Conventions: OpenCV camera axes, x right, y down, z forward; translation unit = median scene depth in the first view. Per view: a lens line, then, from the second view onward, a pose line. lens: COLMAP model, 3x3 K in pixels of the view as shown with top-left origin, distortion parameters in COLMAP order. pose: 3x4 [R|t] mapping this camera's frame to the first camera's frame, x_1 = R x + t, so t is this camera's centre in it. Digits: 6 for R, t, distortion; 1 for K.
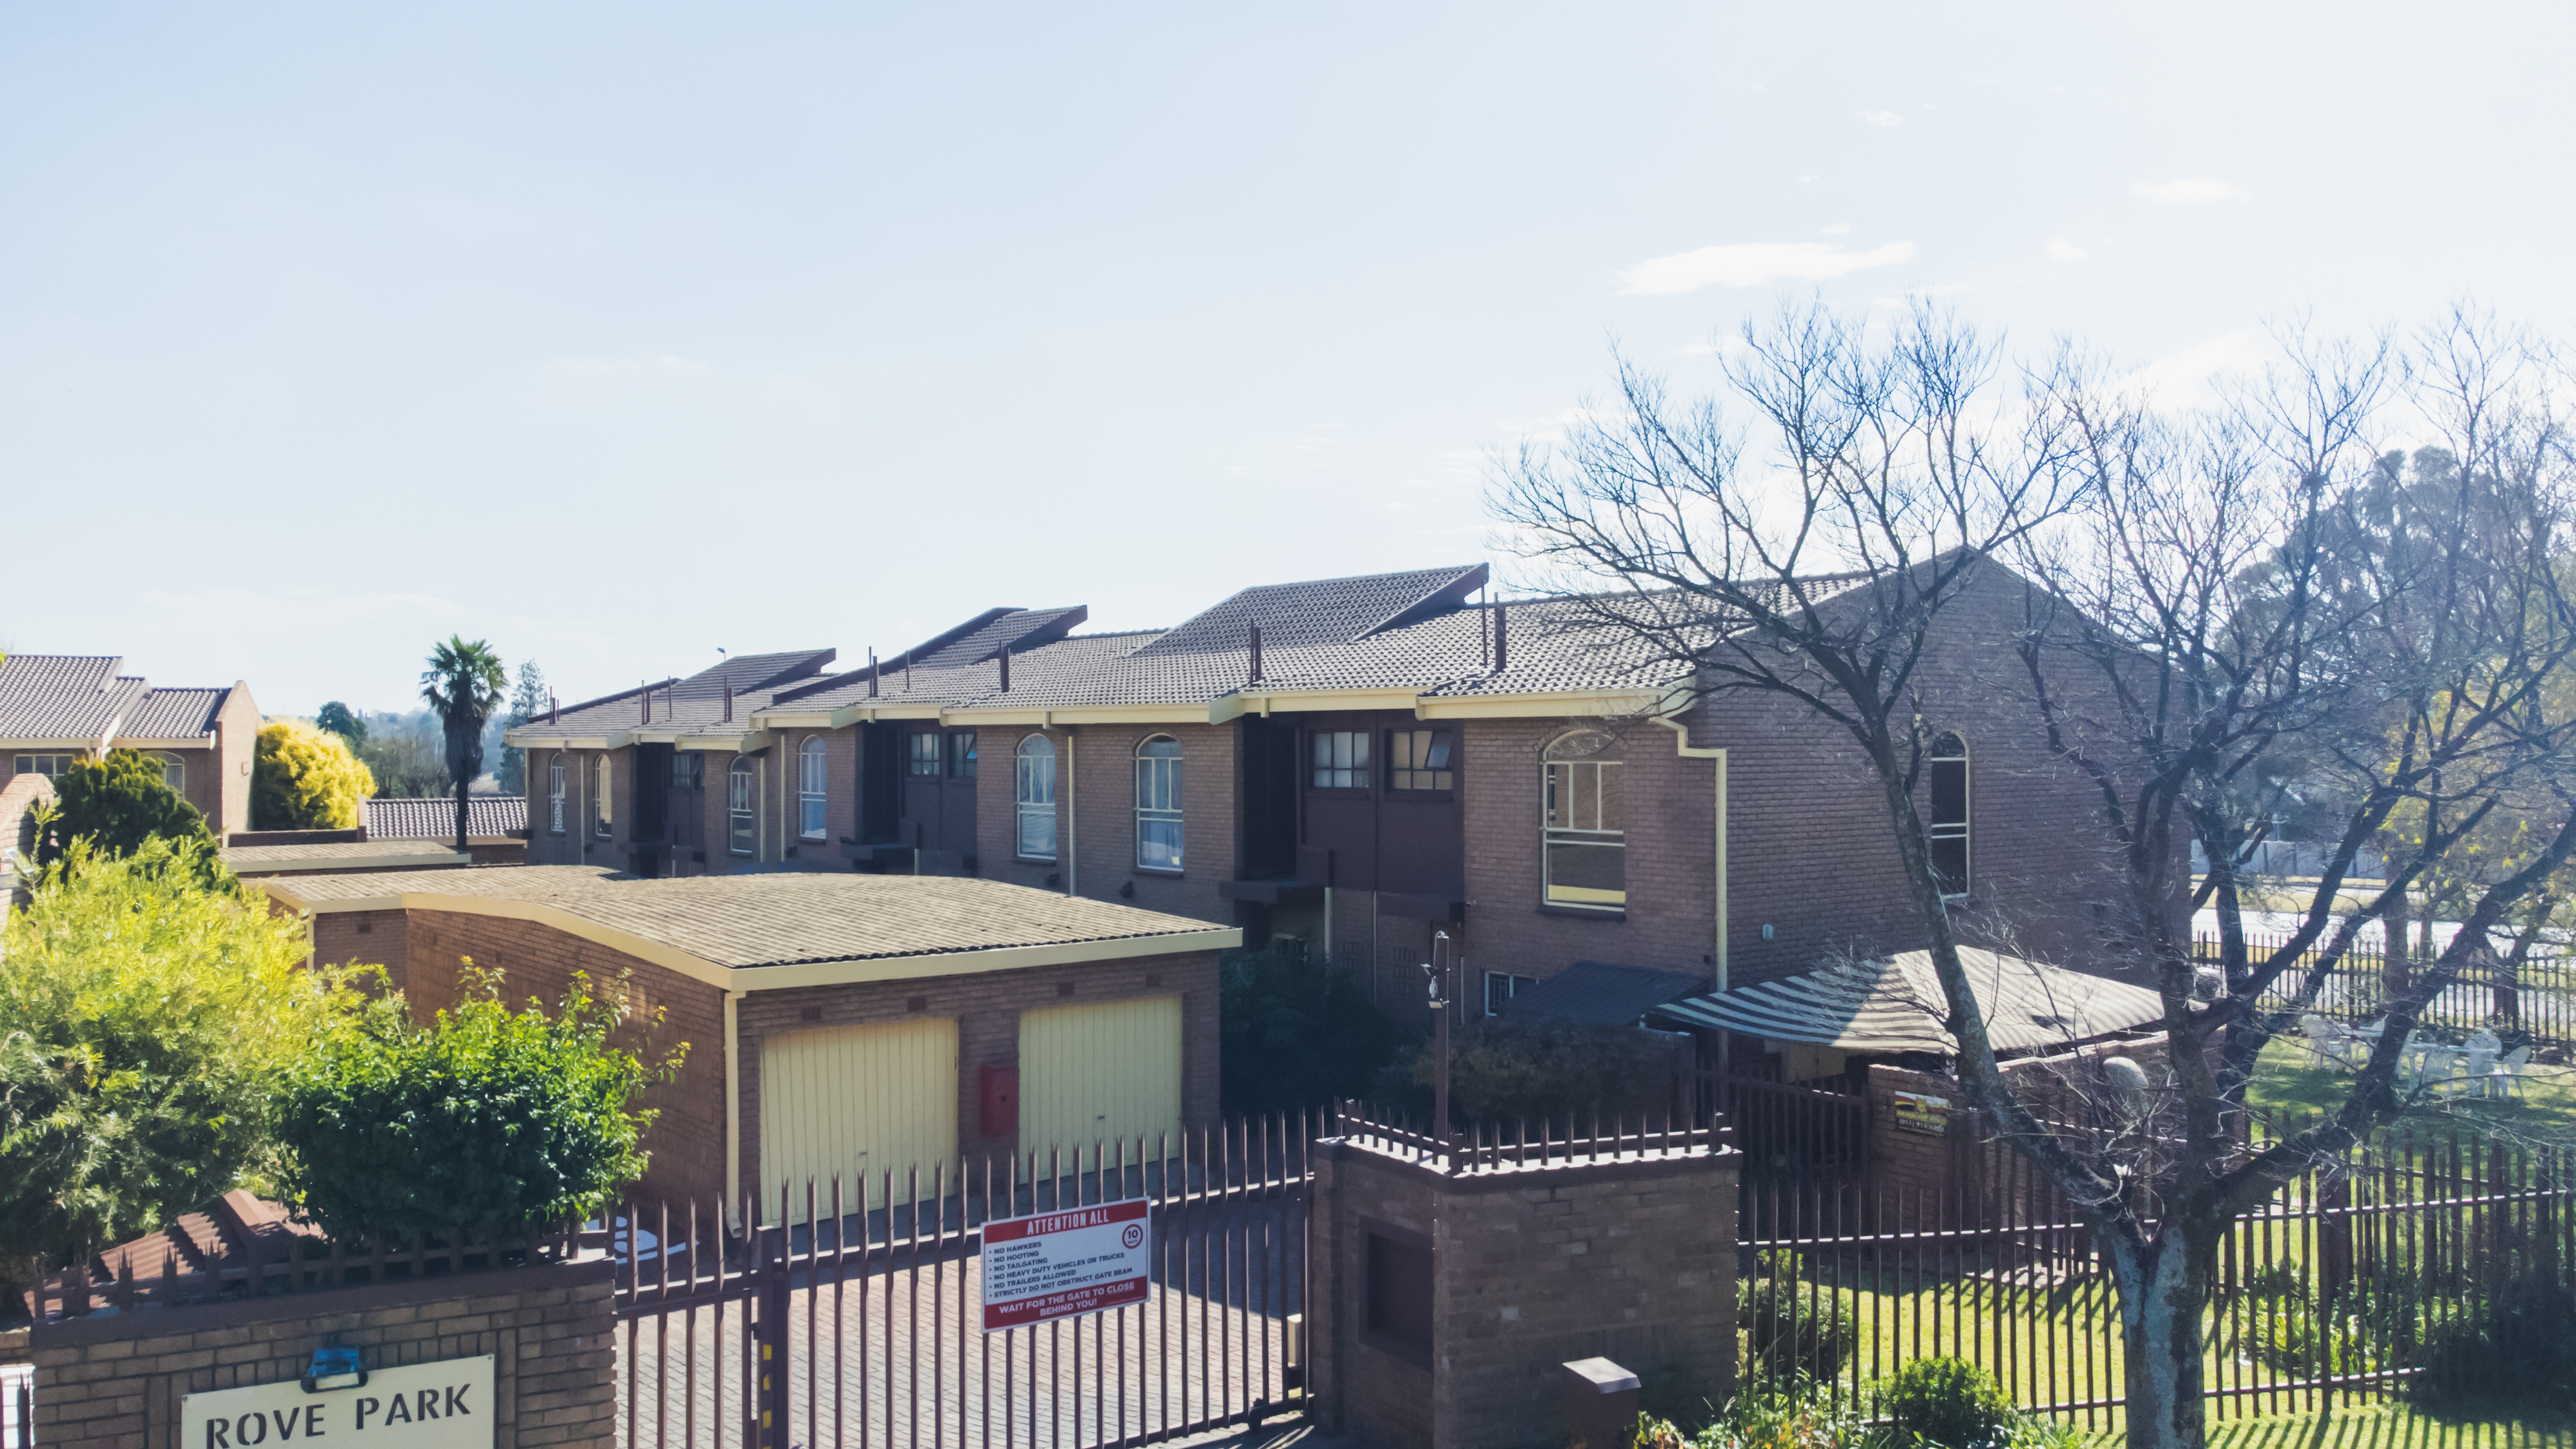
lens RADIAL K [[1964.9, 0, 1296.0], [0, 1964.9, 721.3], [0, 0, 1]] dist [0.039741, 0.004653]
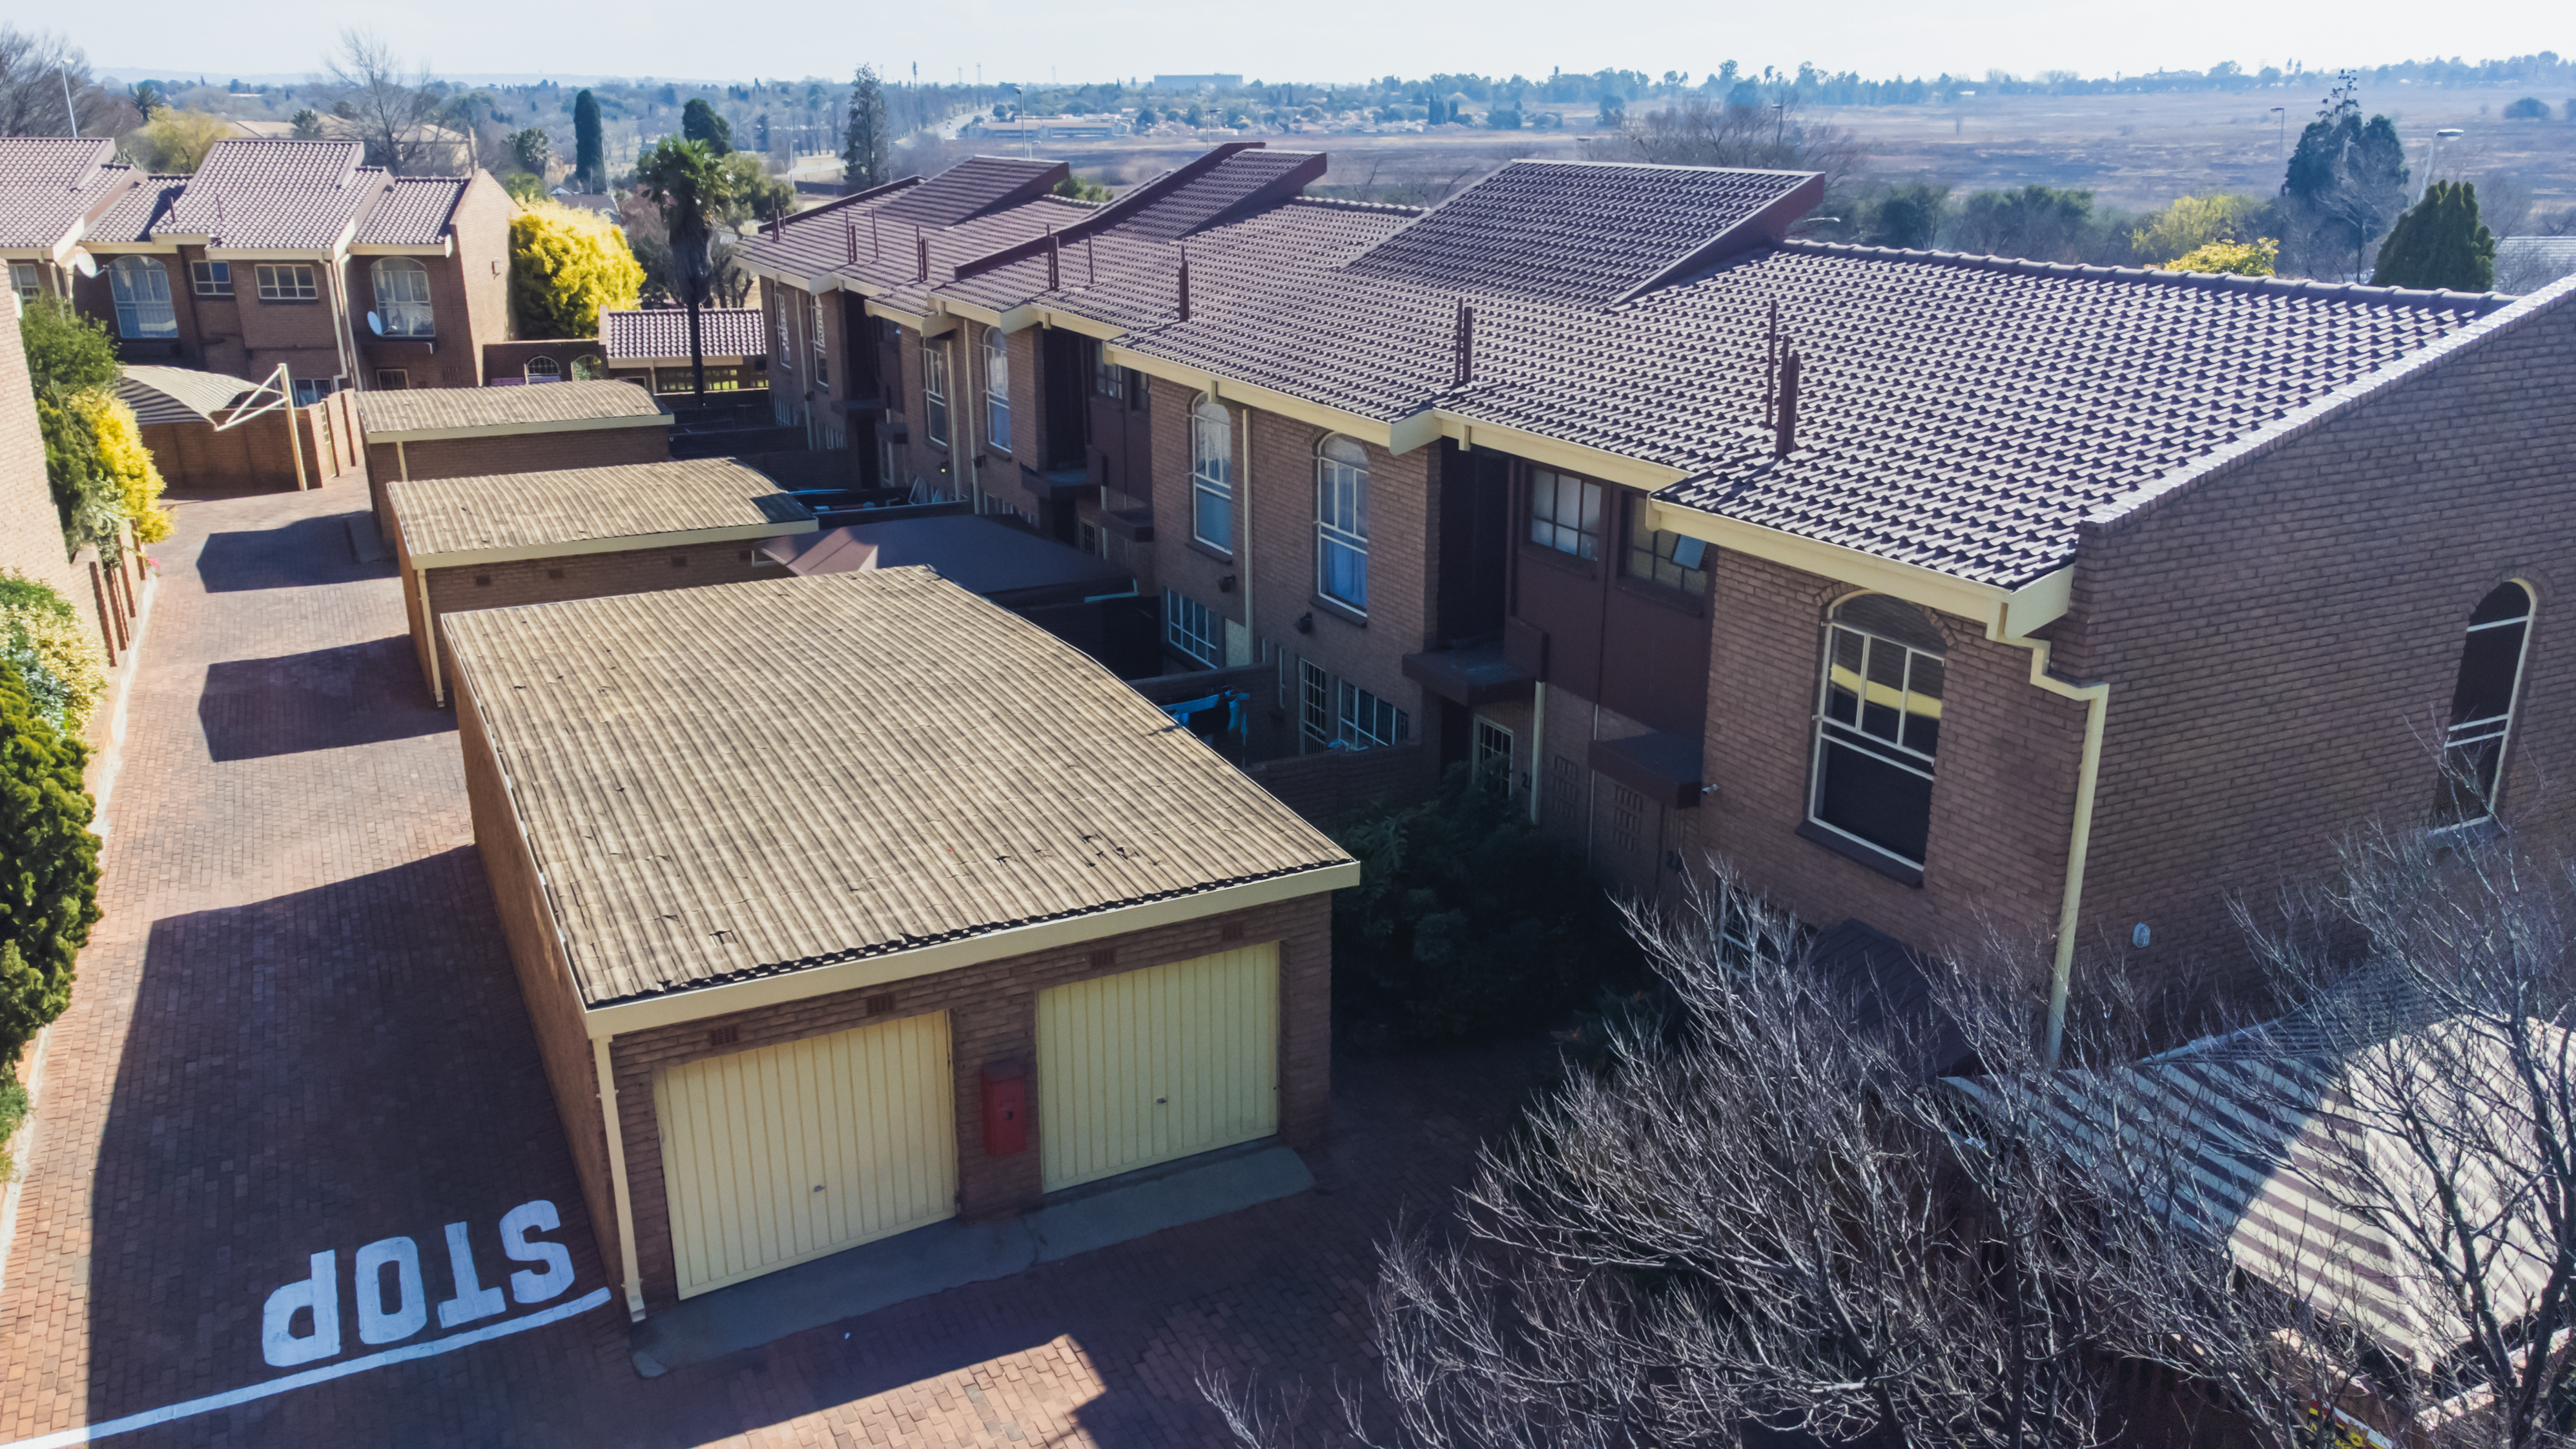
lens RADIAL K [[1964.9, 0, 1274.0], [0, 1964.9, 727.0], [0, 0, 1]] dist [0.039741, 0.004653]
pose [[0.979967, 0.061274, -0.189498, 0.077035], [0.000297, 0.951044, 0.309056, -0.167970], [0.199158, -0.302921, 0.931974, 0.353397]]
